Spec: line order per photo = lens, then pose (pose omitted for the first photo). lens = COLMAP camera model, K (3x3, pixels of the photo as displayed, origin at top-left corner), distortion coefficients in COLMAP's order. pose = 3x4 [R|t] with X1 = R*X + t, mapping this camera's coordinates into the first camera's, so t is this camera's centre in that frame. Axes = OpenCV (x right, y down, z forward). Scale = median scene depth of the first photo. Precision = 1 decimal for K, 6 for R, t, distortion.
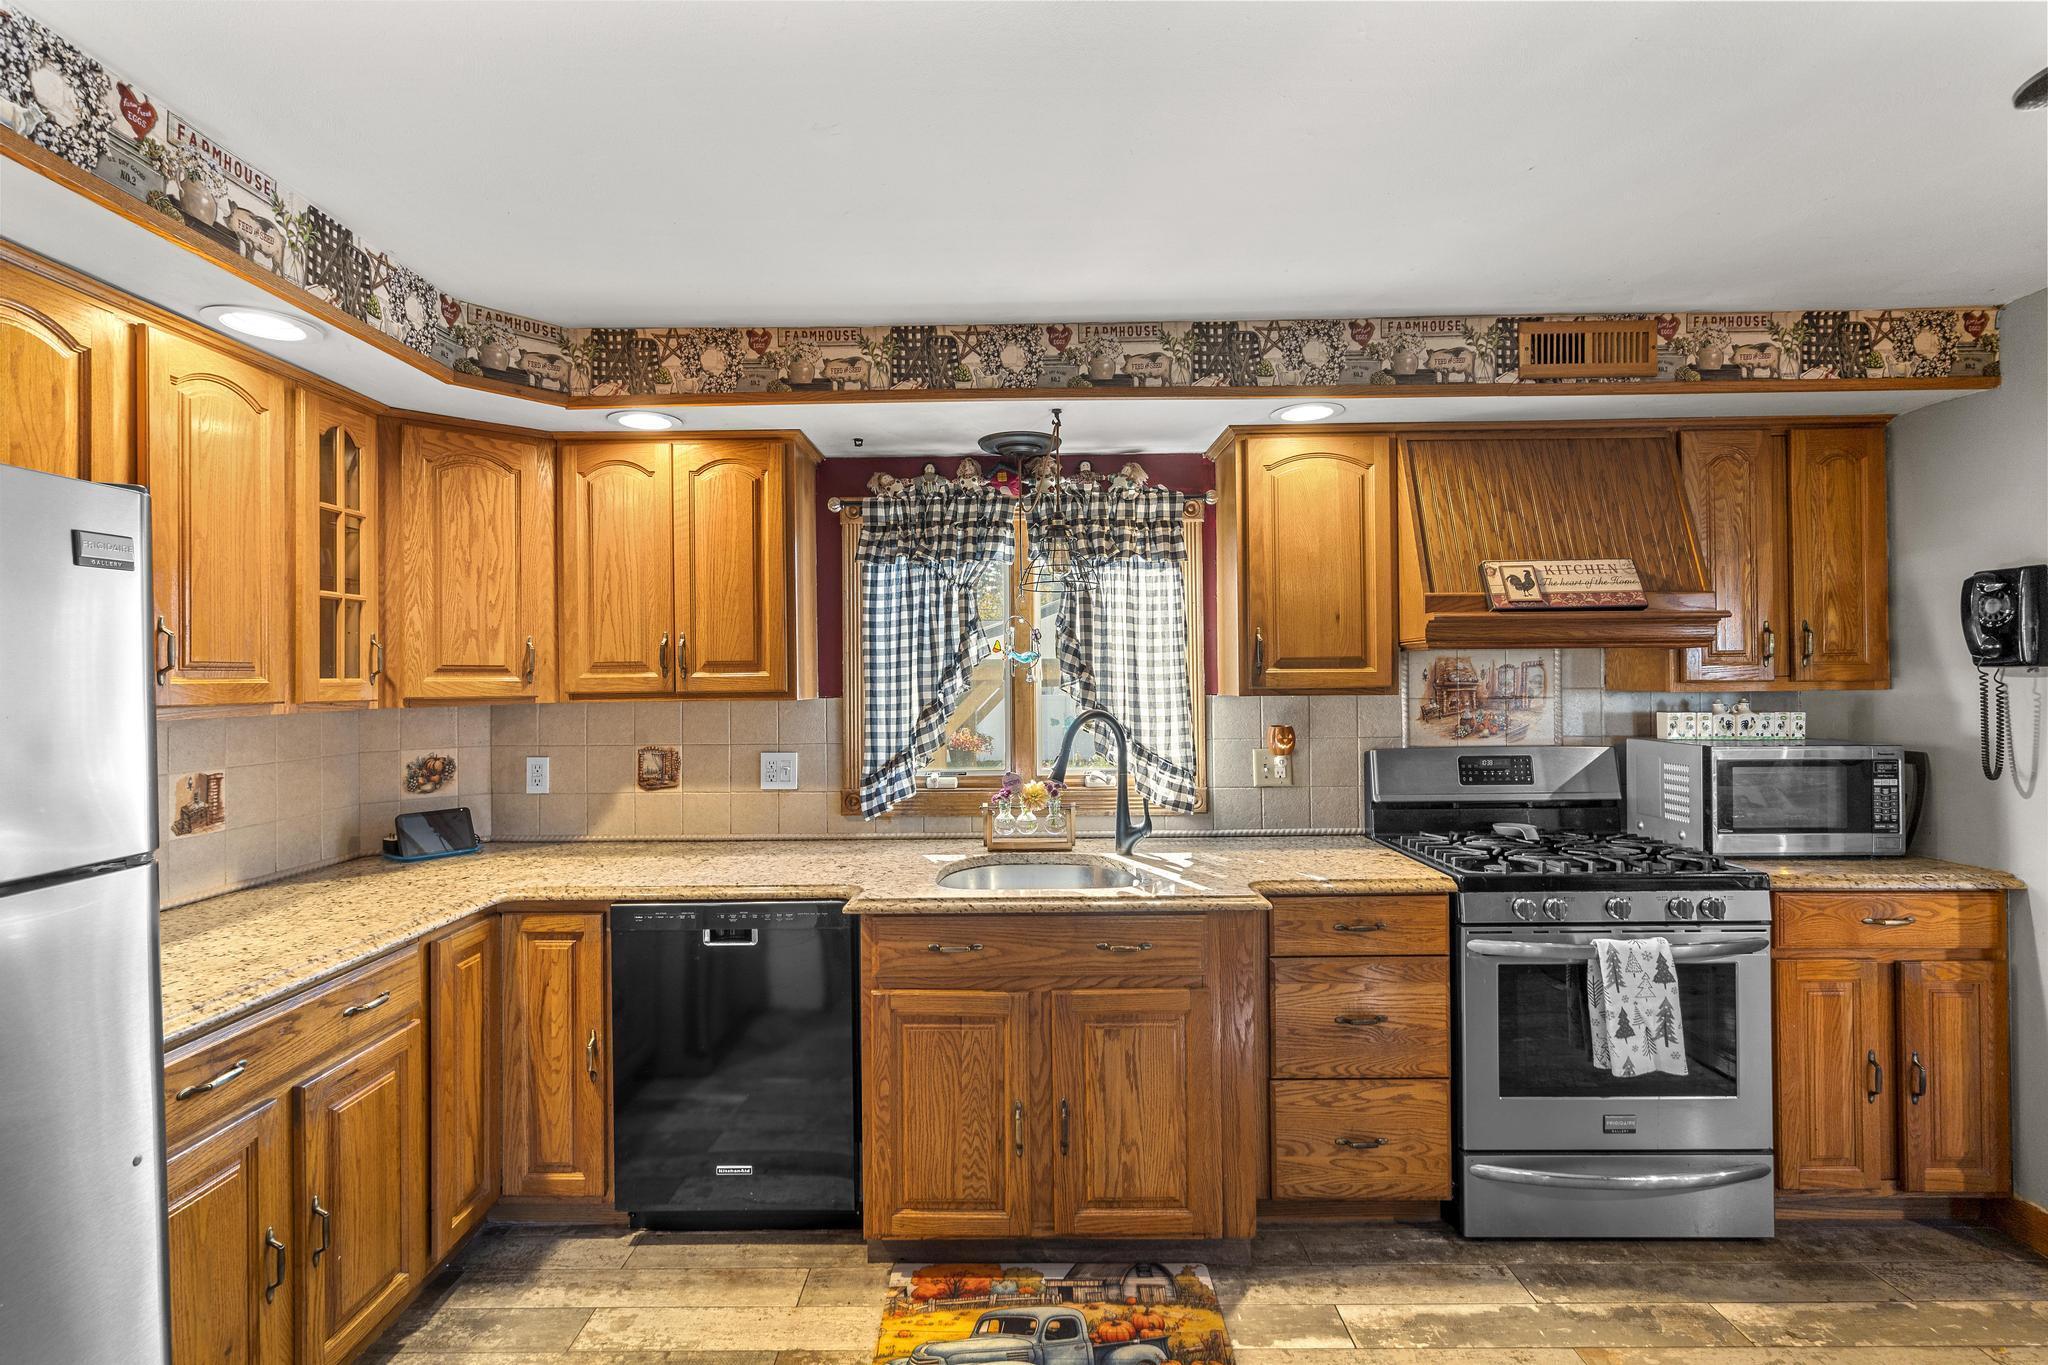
lens RADIAL K [[933.2, 0, 1011.9], [0, 933.2, 682.3], [0, 0, 1]] dist [0.001907, -0.000228]
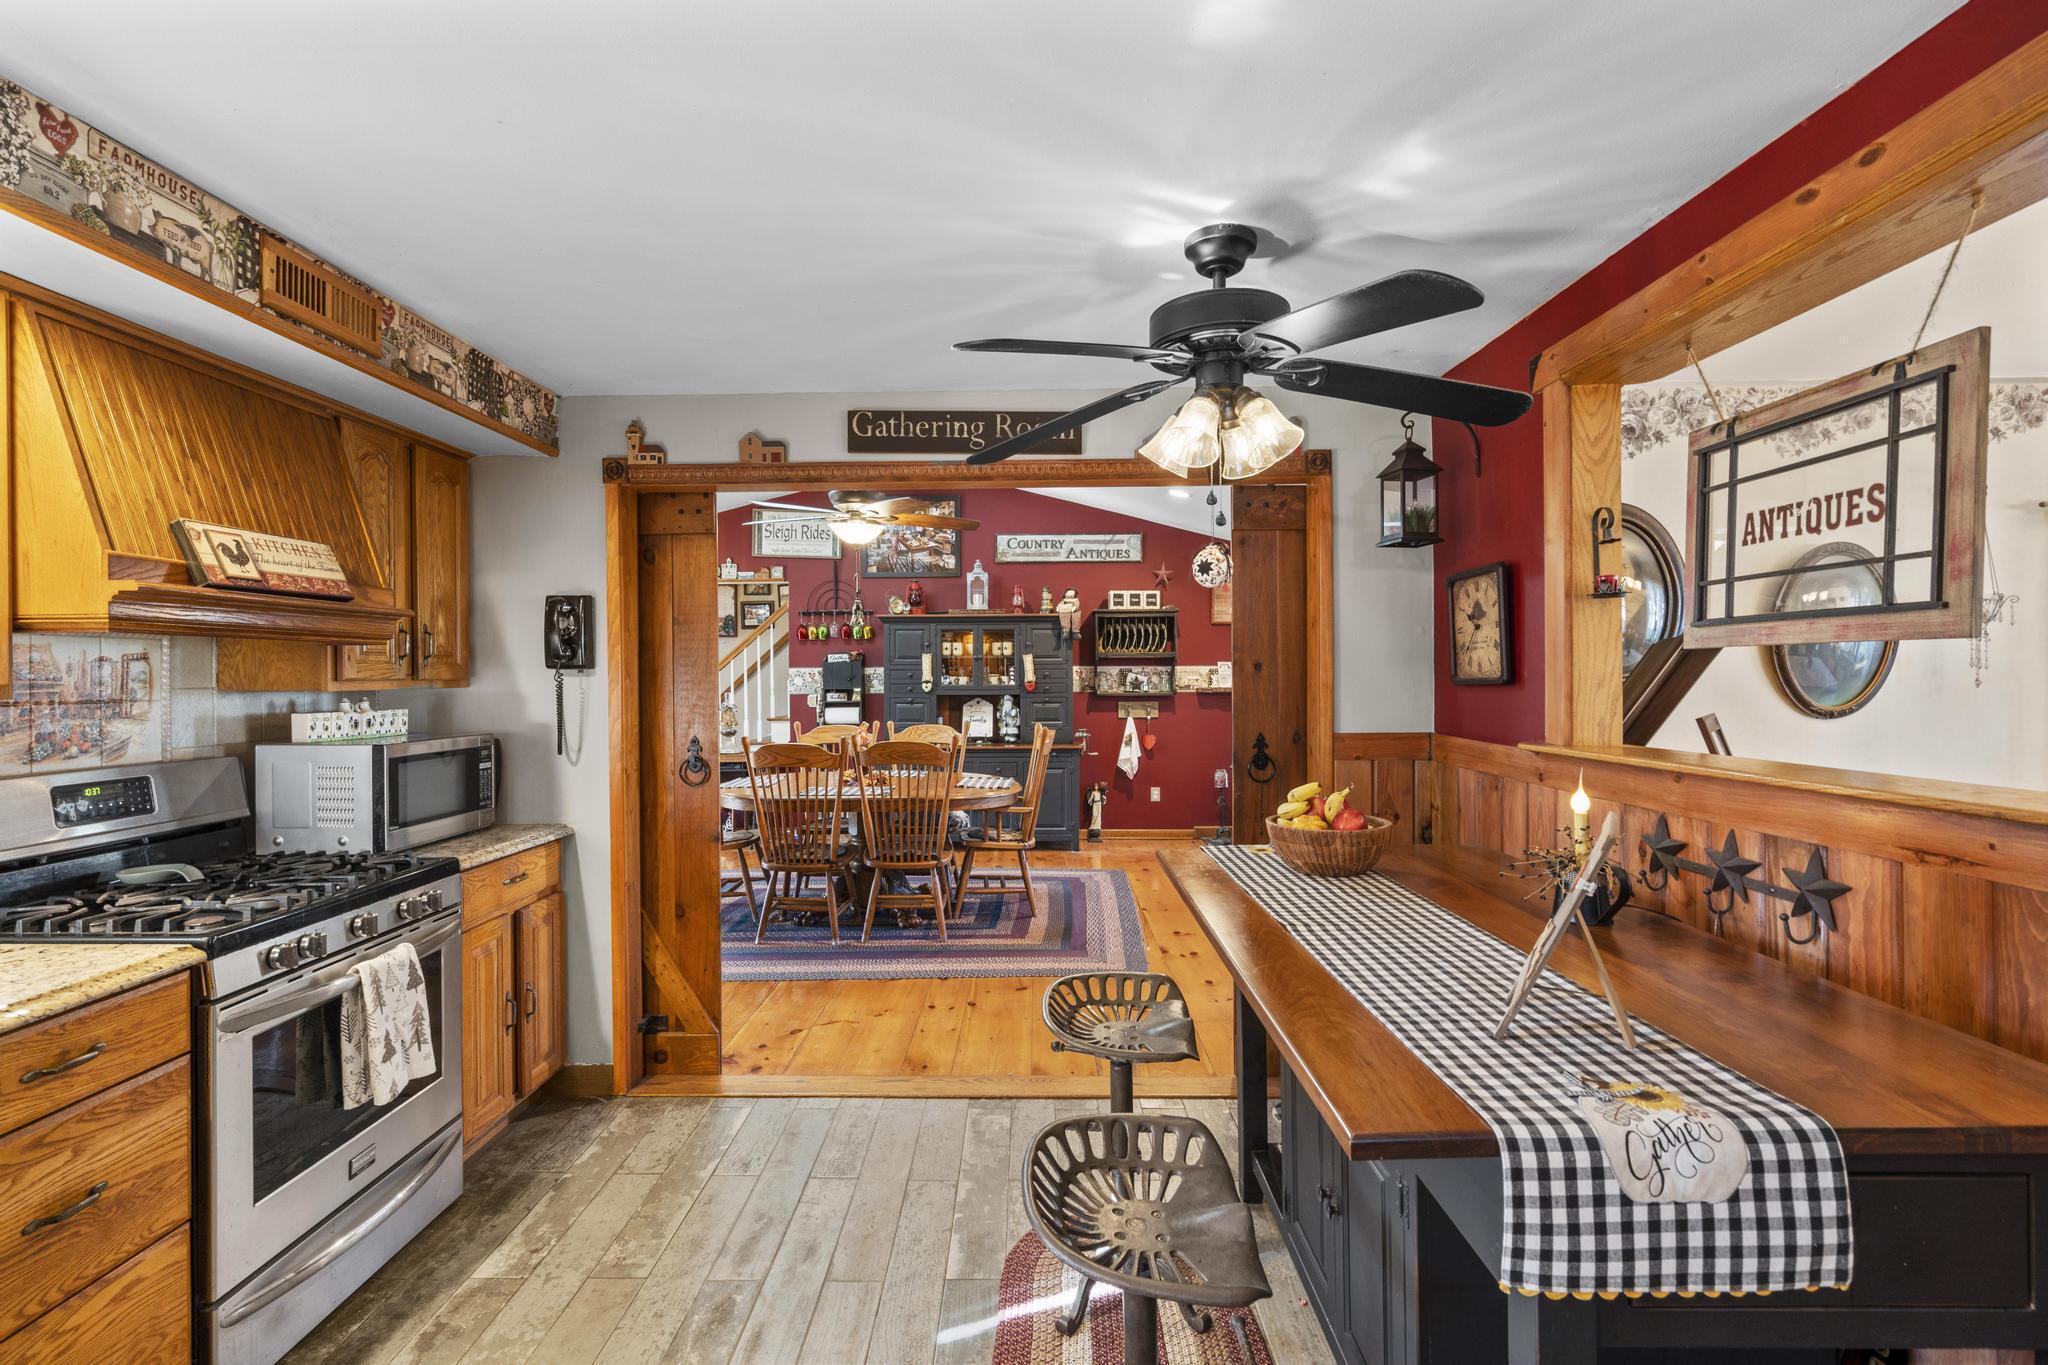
lens RADIAL K [[933.2, 0, 1014.9], [0, 933.2, 681.0], [0, 0, 1]] dist [0.001907, -0.000228]
pose [[0.007555, 0.001515, 0.999970, -0.248331], [0.003623, 0.999992, -0.001543, 0.004827], [-0.999965, 0.003635, 0.007550, 0.330562]]
